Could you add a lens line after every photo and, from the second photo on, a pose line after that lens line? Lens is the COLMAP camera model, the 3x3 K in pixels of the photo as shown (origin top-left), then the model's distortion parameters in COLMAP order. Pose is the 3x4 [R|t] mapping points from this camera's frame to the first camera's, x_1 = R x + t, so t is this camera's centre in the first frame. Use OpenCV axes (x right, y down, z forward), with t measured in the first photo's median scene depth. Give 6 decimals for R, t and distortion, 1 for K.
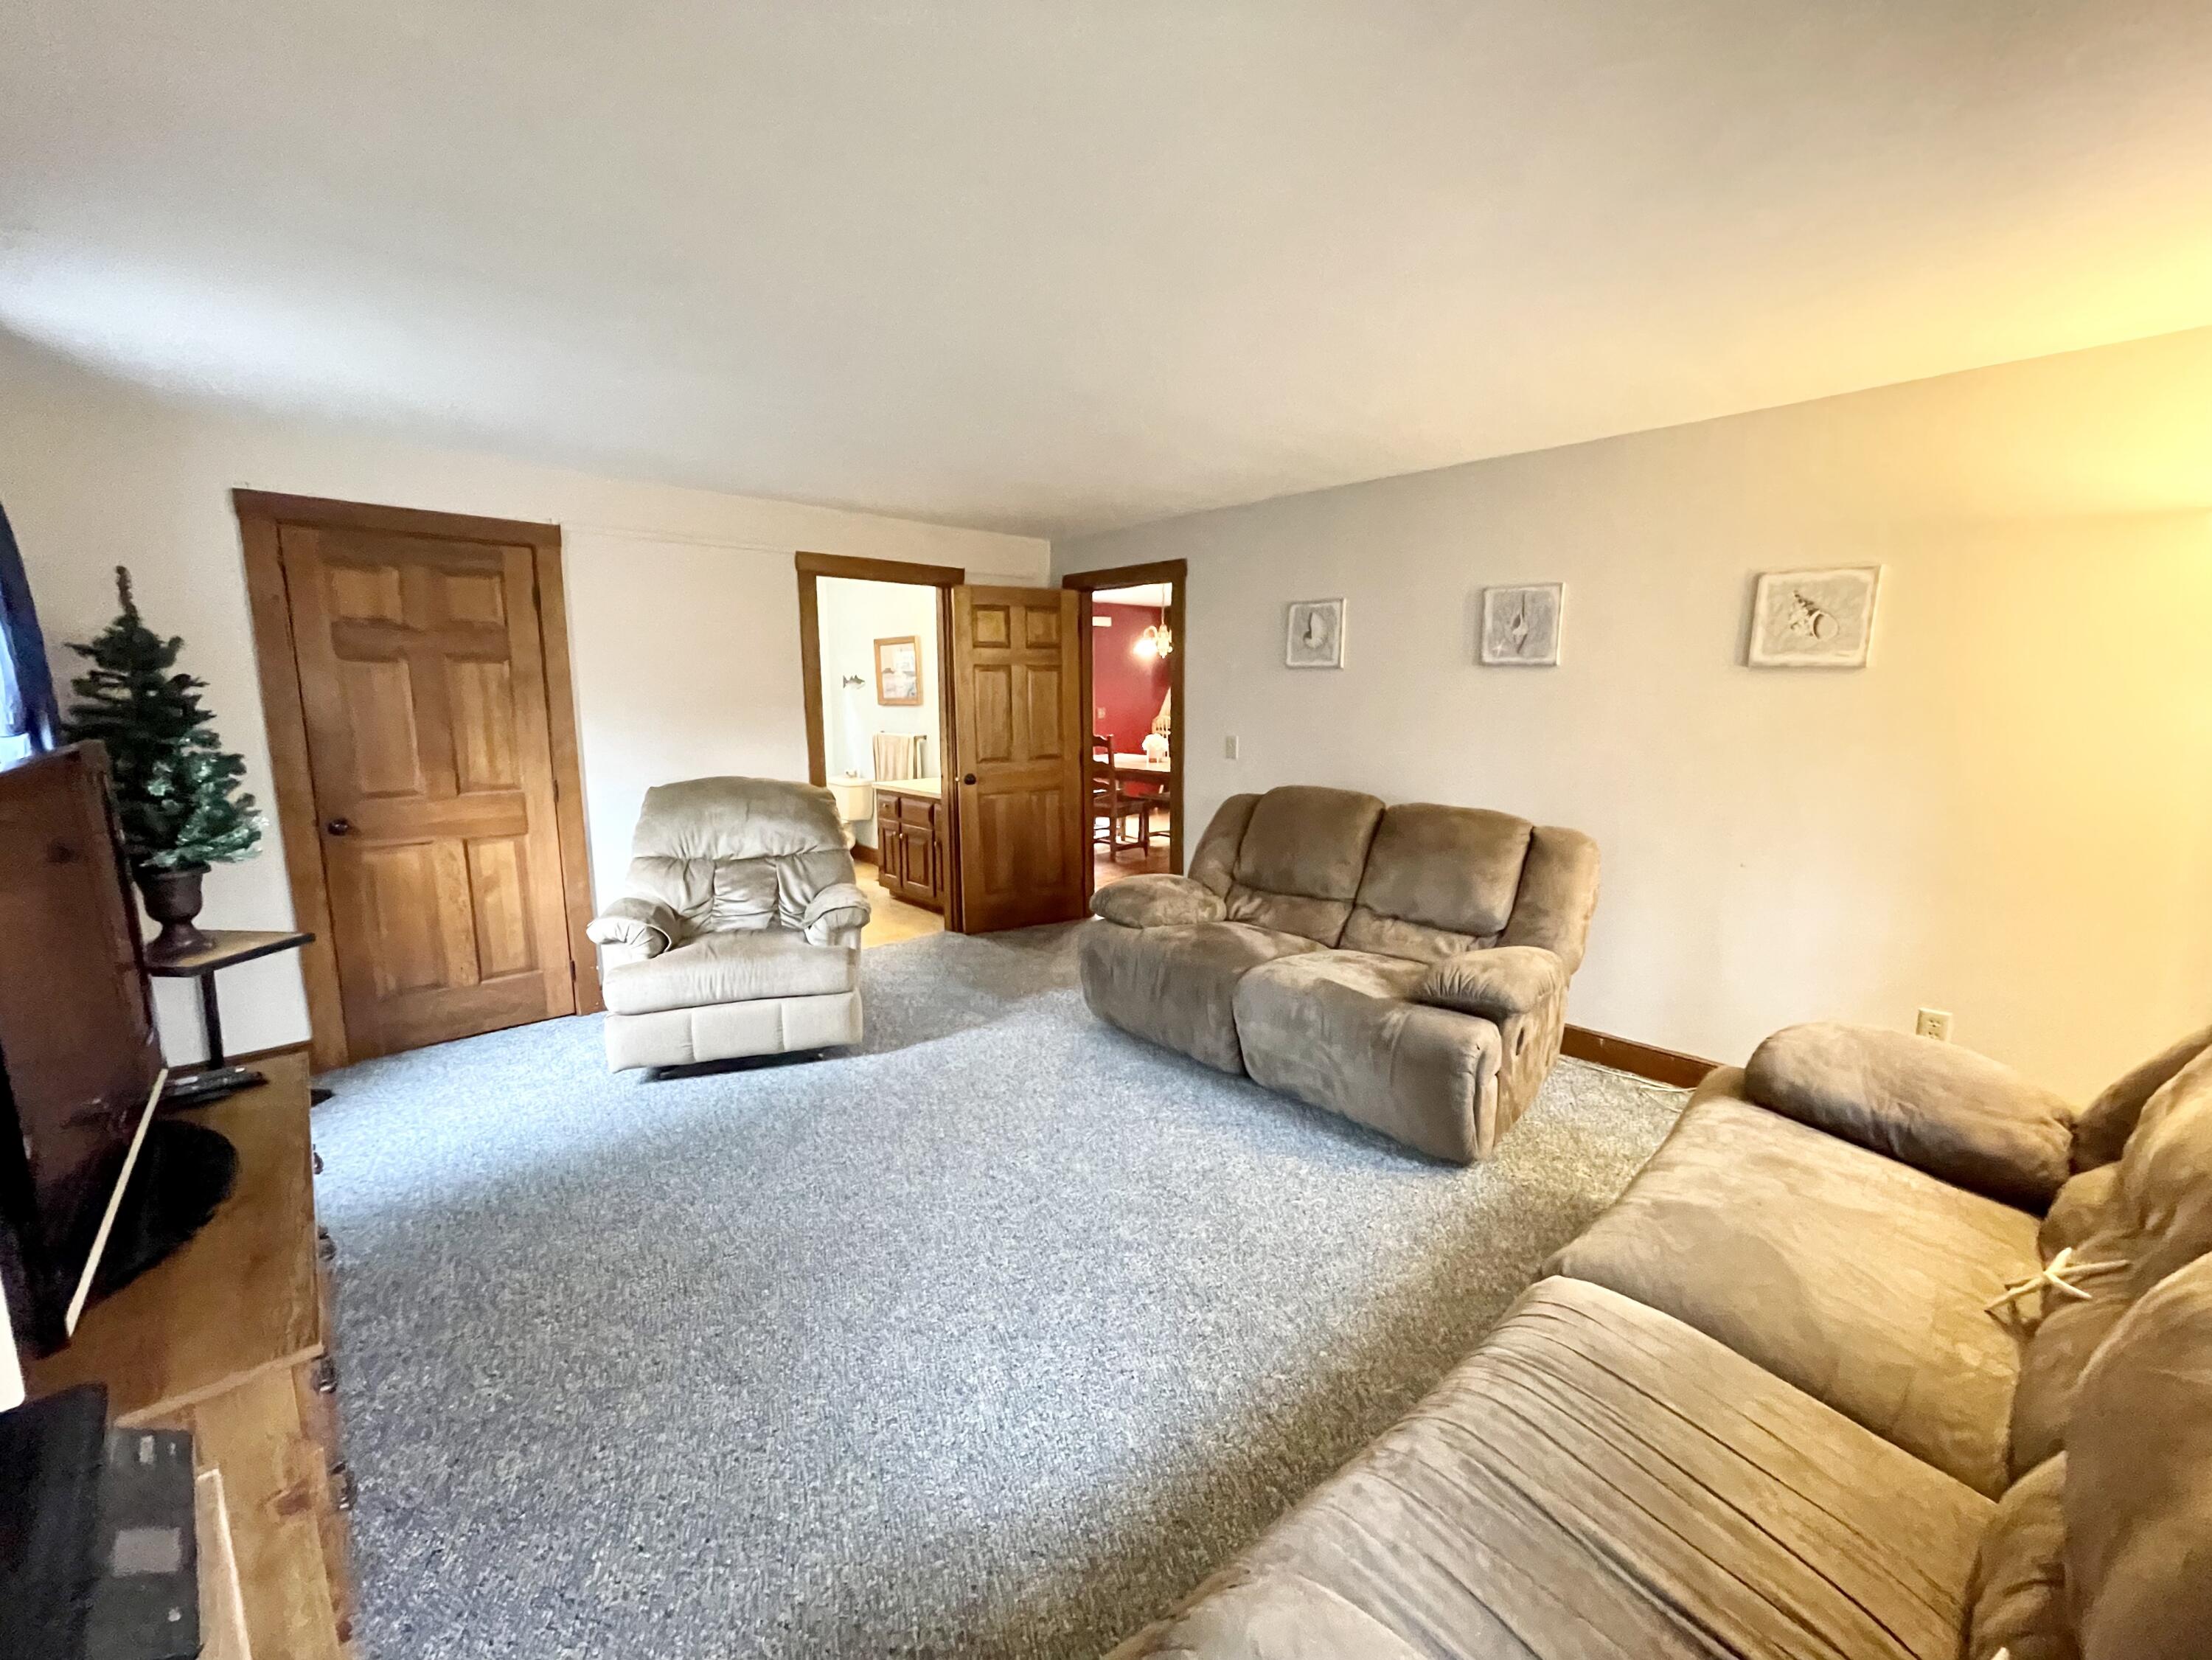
lens RADIAL K [[894.5, 0, 1097.2], [0, 894.5, 823.0], [0, 0, 1]] dist [0.004868, -0.003428]
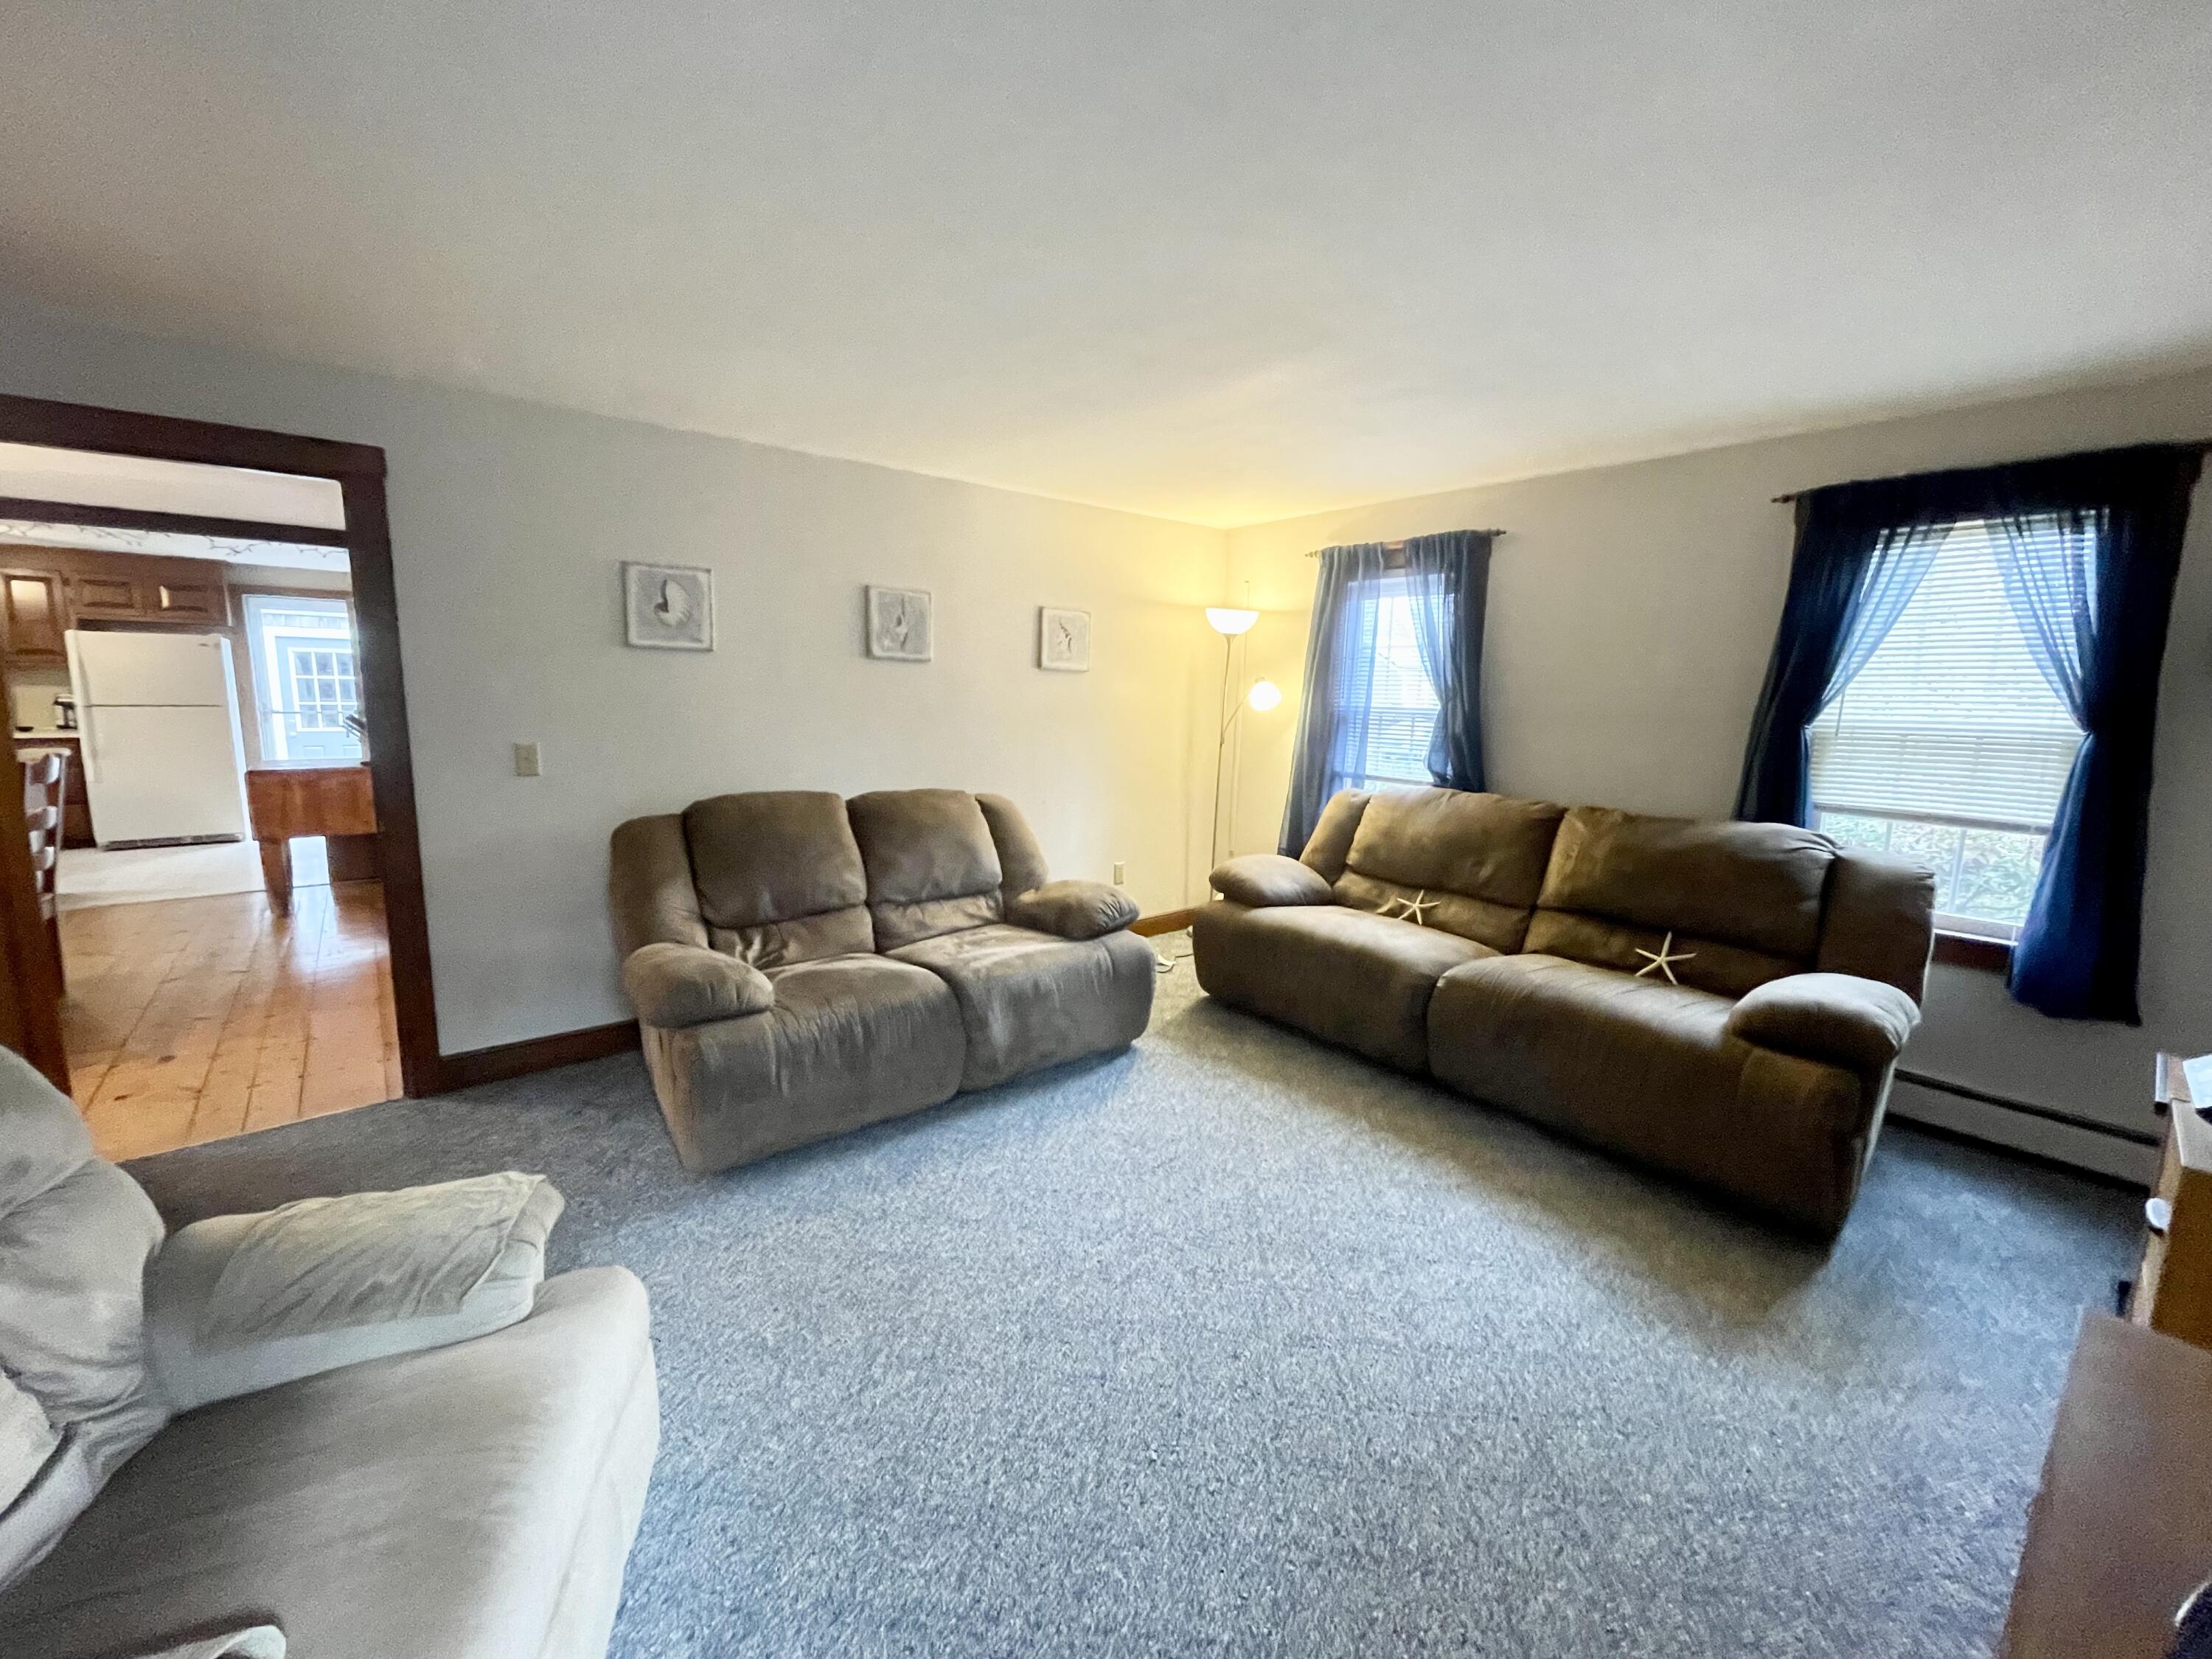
lens RADIAL K [[894.4, 0, 1097.2], [0, 894.4, 822.5], [0, 0, 1]] dist [0.004868, -0.003428]
pose [[0.052838, -0.146021, 0.987869, -0.656687], [0.131469, 0.981658, 0.138071, -0.097783], [-0.989911, 0.122578, 0.071066, 0.698269]]
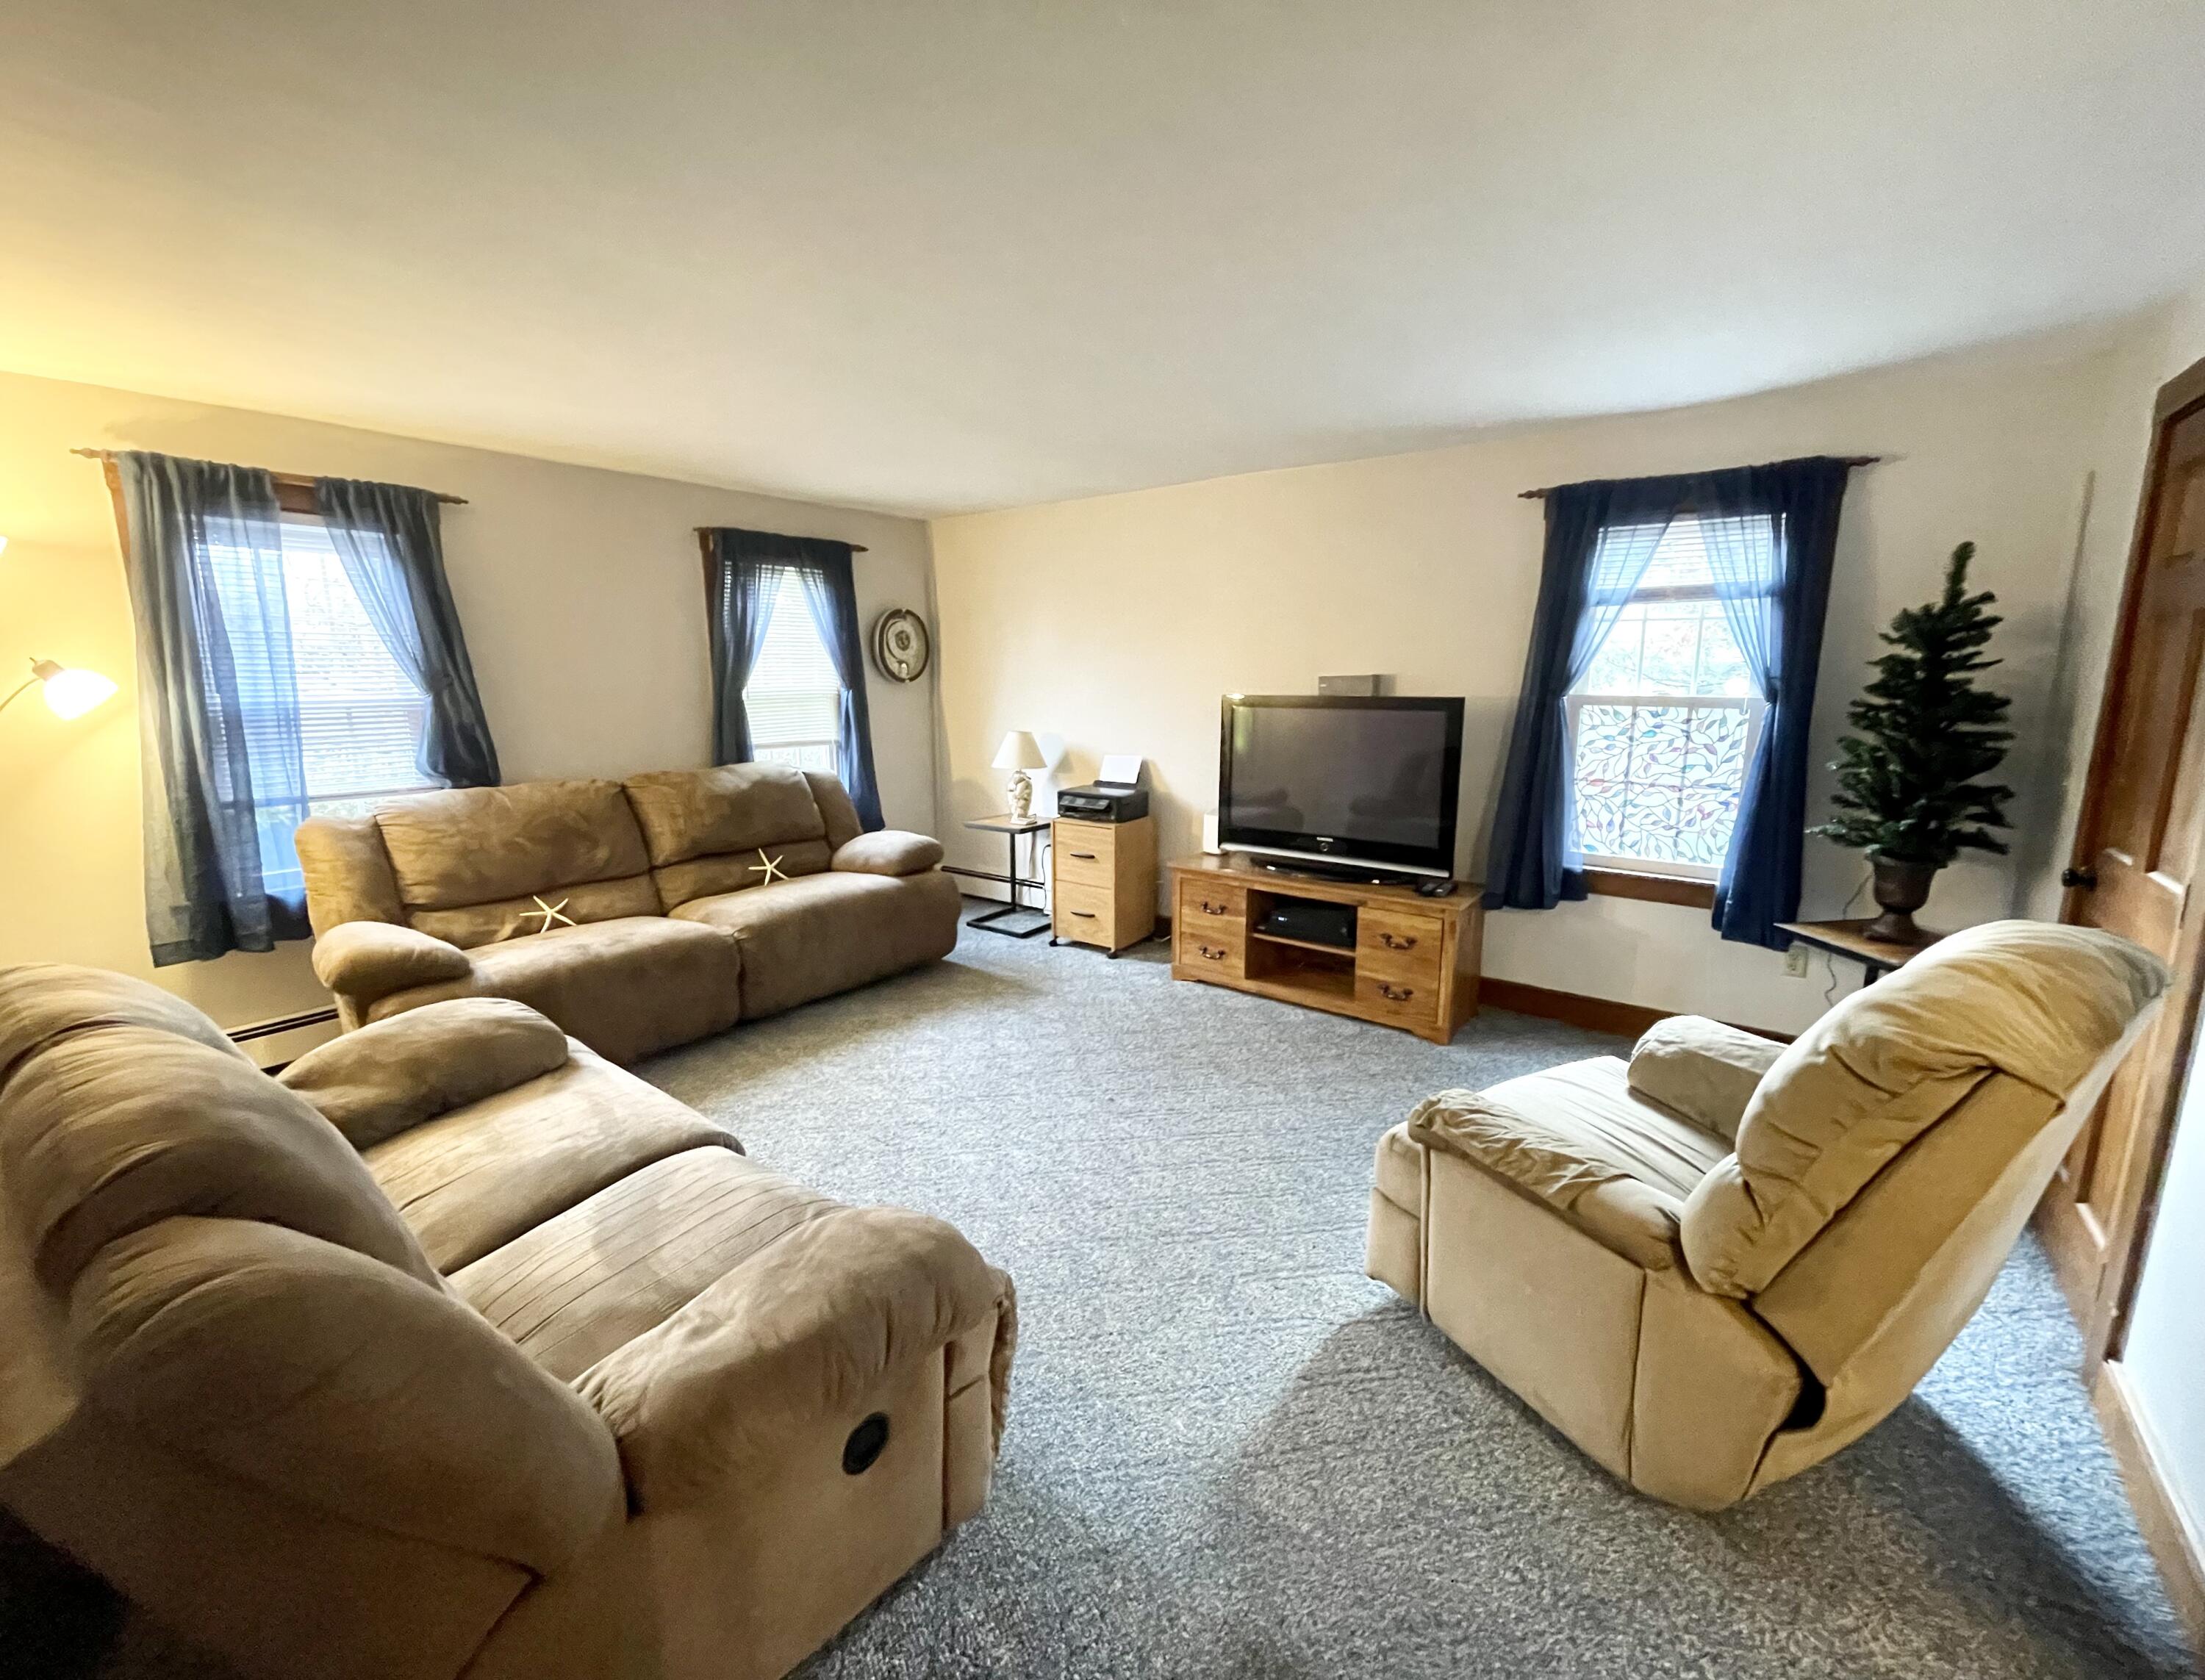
lens RADIAL K [[904.0, 0, 1090.6], [0, 904.0, 823.7], [0, 0, 1]] dist [-0.000007, -0.000035]
pose [[-0.982958, 0.036850, -0.180099, 0.012968], [-0.022931, 0.947471, 0.319020, -0.226897], [0.182395, 0.317713, -0.930479, 1.426099]]
